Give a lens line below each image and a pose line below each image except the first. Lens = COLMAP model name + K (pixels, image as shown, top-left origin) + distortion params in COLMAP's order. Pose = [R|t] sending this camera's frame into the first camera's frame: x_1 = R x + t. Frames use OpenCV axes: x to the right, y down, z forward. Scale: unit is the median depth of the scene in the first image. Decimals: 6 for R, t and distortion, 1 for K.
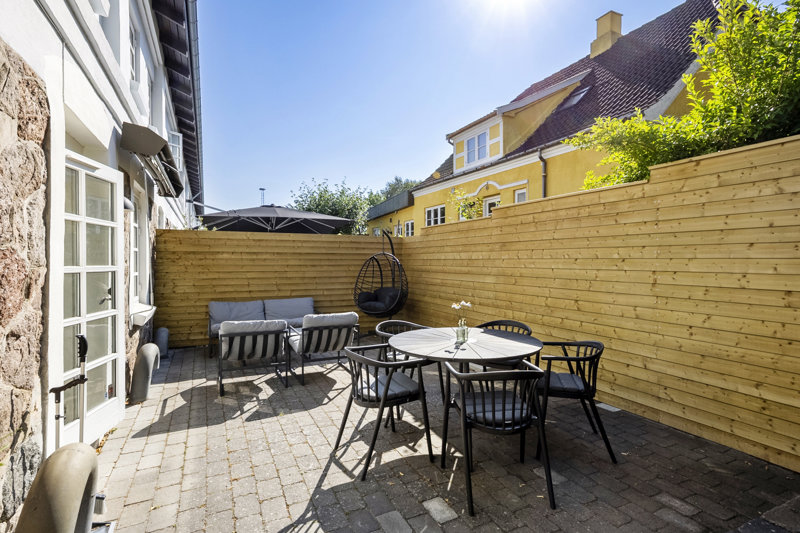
lens RADIAL K [[406.1, 0, 400.8], [0, 406.1, 263.6], [0, 0, 1]] dist [-0.001474, -0.000338]
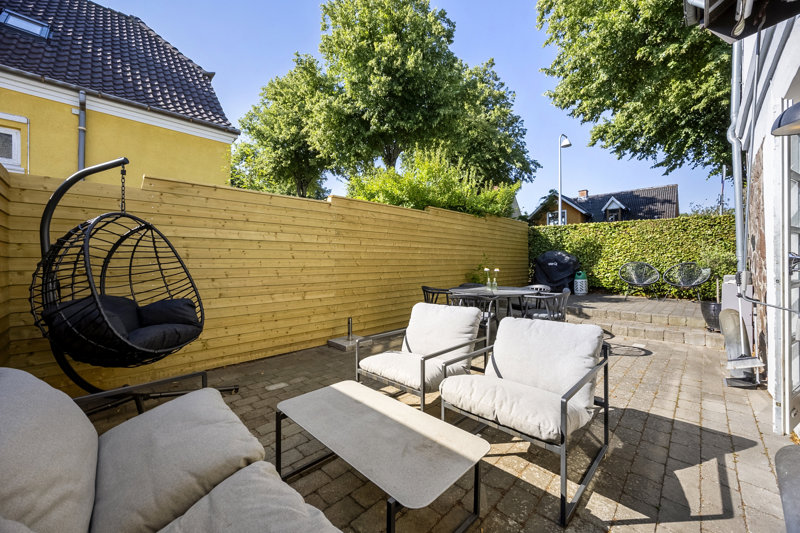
lens RADIAL K [[310.7, 0, 400.5], [0, 310.7, 262.7], [0, 0, 1]] dist [0.002441, 0.000374]
pose [[-0.346814, 0.000837, 0.937934, -0.858205], [0.012279, 0.999918, 0.003648, 0.049945], [-0.937854, 0.012782, -0.346796, 1.608047]]
